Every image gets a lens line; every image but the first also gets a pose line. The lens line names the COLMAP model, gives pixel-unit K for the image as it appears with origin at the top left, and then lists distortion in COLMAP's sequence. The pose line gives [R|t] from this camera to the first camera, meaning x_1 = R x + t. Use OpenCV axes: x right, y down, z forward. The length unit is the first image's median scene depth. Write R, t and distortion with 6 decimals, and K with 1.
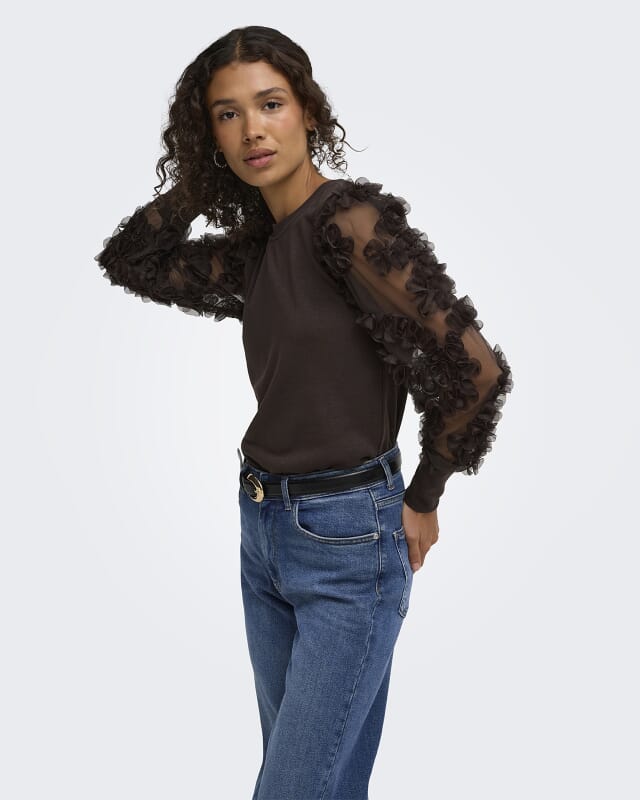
lens RADIAL K [[1467.9, 0, 320.0], [0, 1467.9, 400.0], [0, 0, 1]] dist [0.007142, 0.013095]
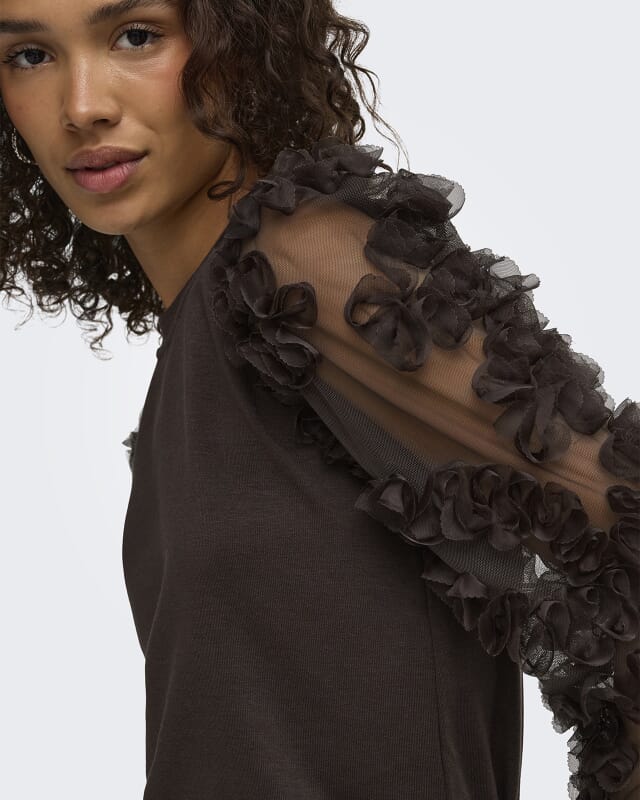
lens RADIAL K [[1335.3, 0, 319.9], [0, 1335.3, 462.7], [0, 0, 1]] dist [0.355561, 0.000089]
pose [[0.982722, -0.158351, -0.095828, 0.049779], [0.150675, 0.985120, -0.082682, -0.036660], [0.107495, 0.066815, 0.991958, 0.657642]]
